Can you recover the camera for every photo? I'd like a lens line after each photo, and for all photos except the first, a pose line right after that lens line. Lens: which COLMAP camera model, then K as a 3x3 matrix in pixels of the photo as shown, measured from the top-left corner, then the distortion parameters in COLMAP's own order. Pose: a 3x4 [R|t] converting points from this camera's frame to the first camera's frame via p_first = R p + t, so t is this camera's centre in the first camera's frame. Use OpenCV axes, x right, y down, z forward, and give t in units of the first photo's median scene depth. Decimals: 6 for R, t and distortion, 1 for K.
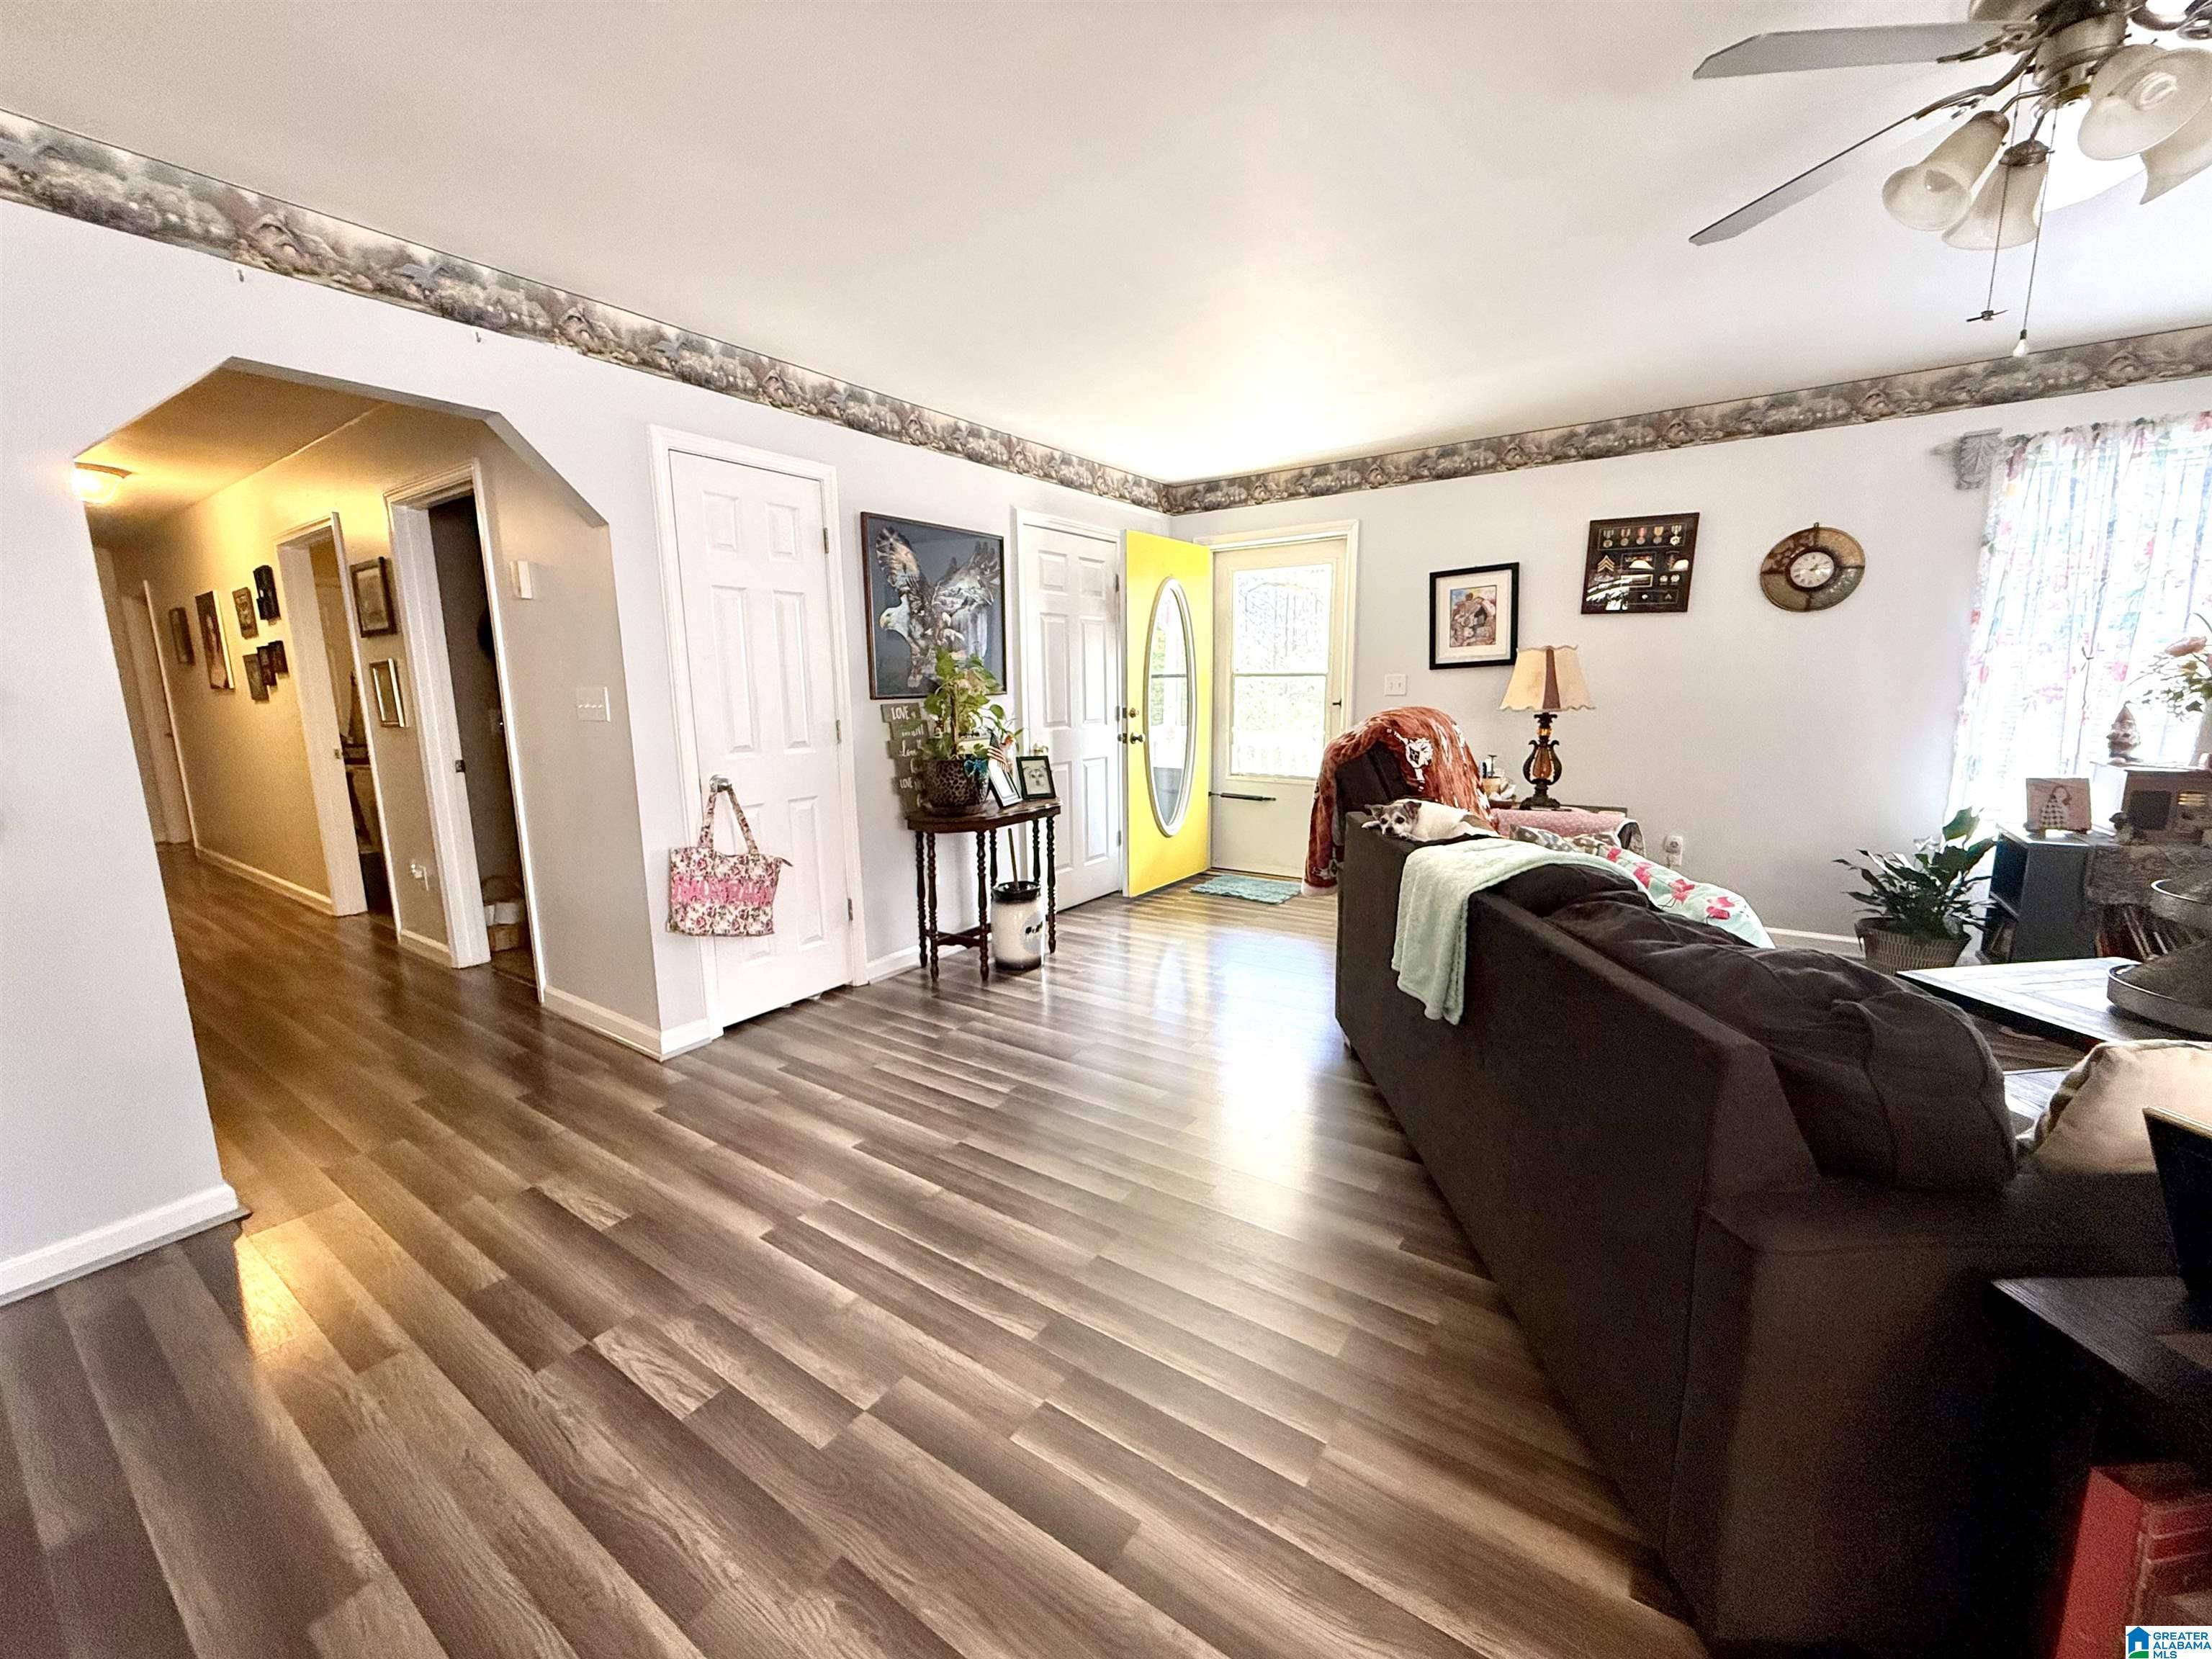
lens RADIAL K [[887.2, 0, 1102.7], [0, 887.2, 825.2], [0, 0, 1]] dist [0.001330, 0.000184]
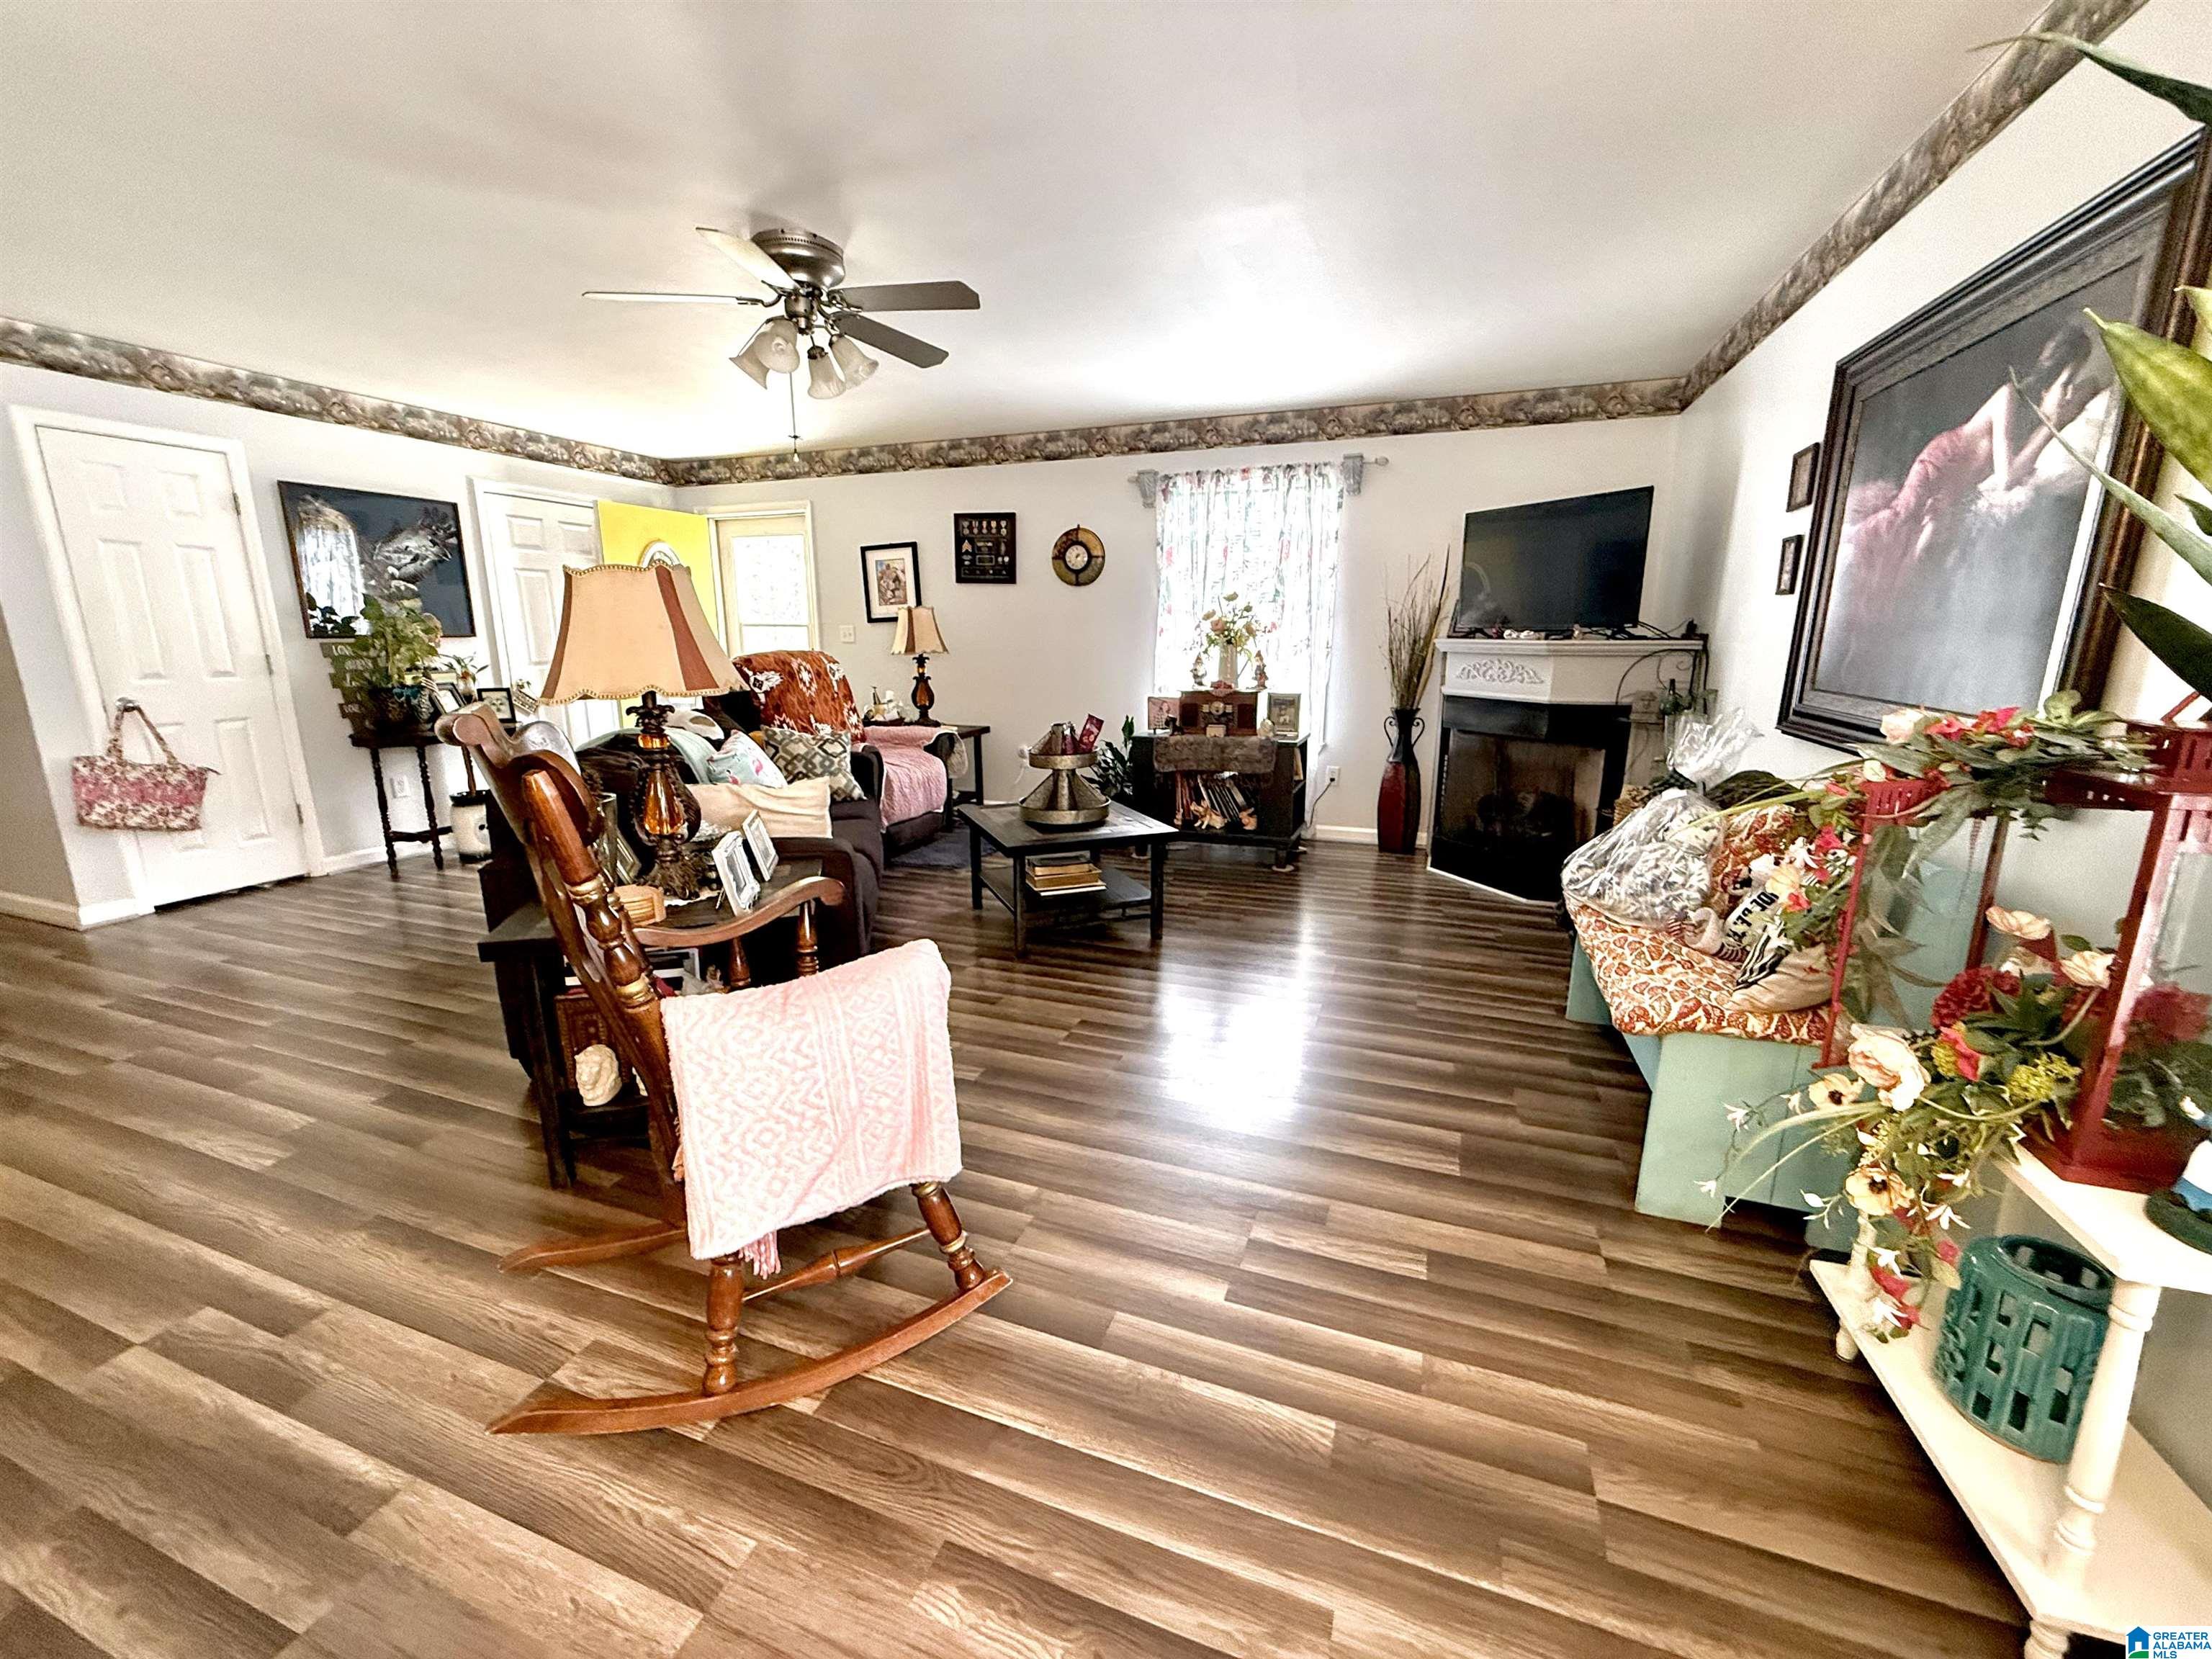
lens RADIAL K [[894.4, 0, 1111.1], [0, 894.4, 824.5], [0, 0, 1]] dist [0.006778, -0.000258]
pose [[0.969095, -0.038380, 0.243683, 0.466430], [0.026509, 0.998305, 0.051812, 0.072812], [-0.245259, -0.043751, 0.968470, -0.439619]]
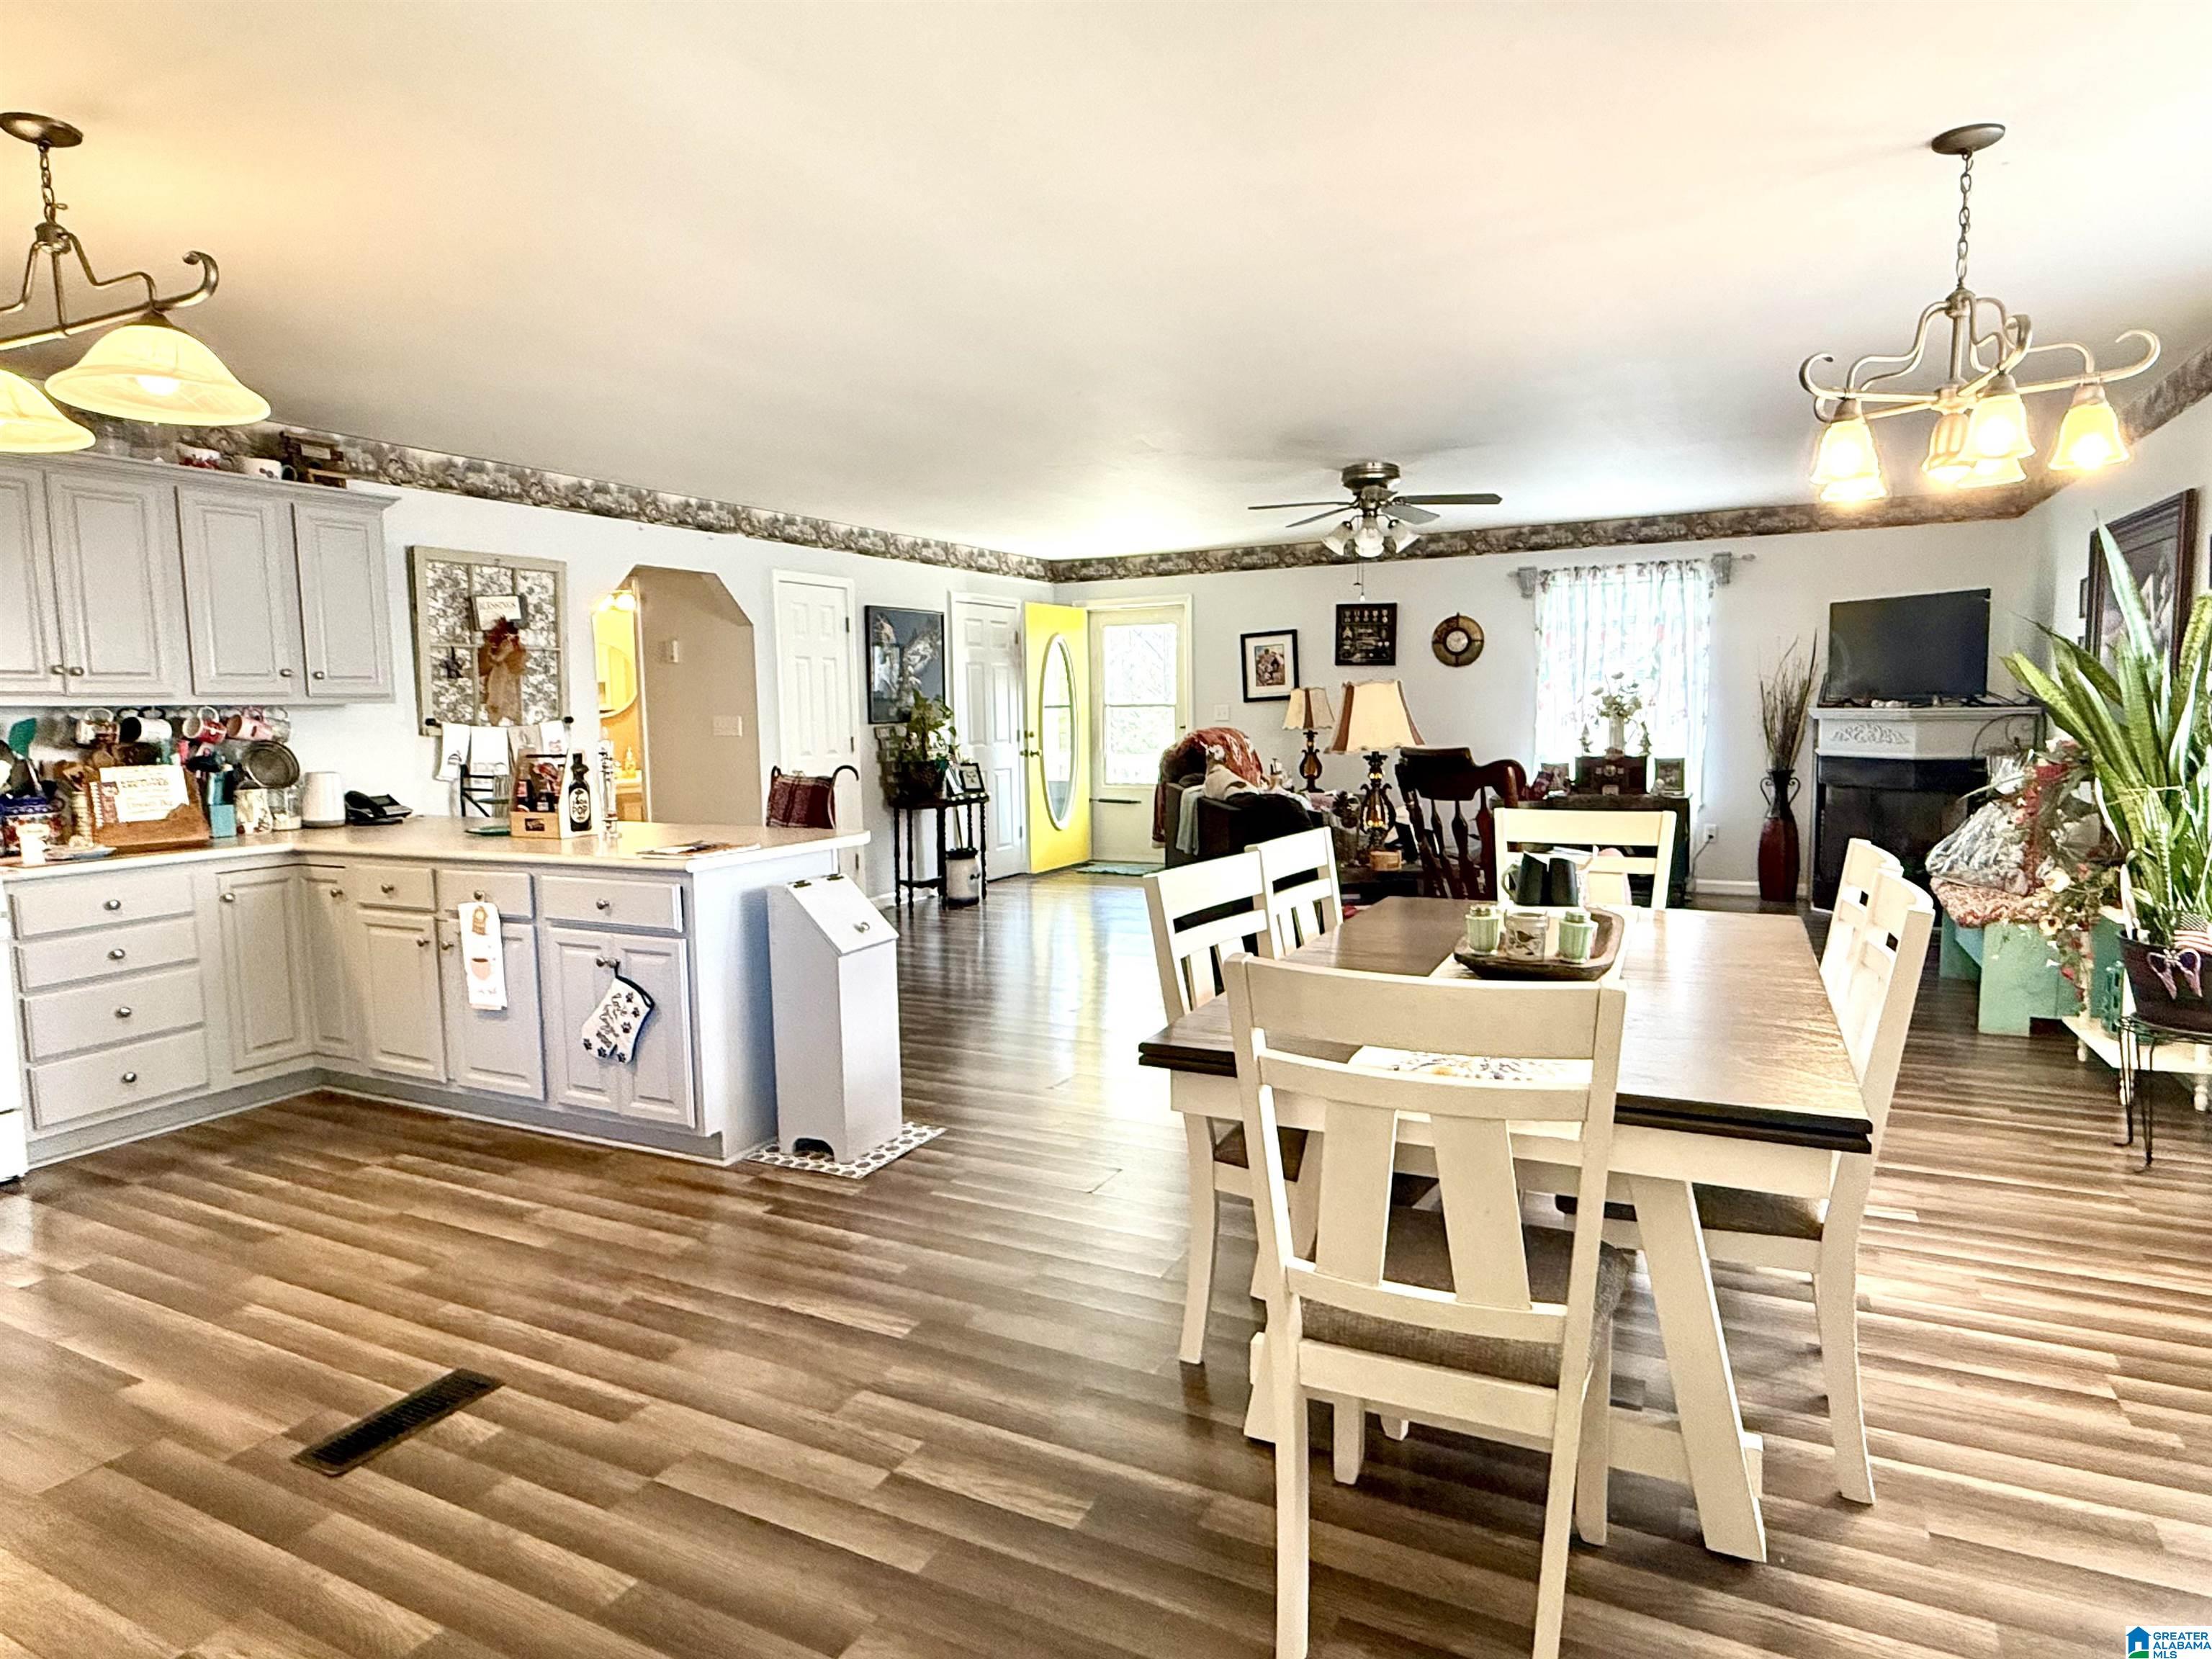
lens RADIAL K [[1310.9, 0, 1098.4], [0, 1310.9, 830.1], [0, 0, 1]] dist [-0.002704, 0.002003]
pose [[0.991552, -0.015751, 0.128751, -0.155166], [0.024695, 0.997368, -0.068164, 0.195277], [-0.127338, 0.070768, 0.989332, -1.215013]]
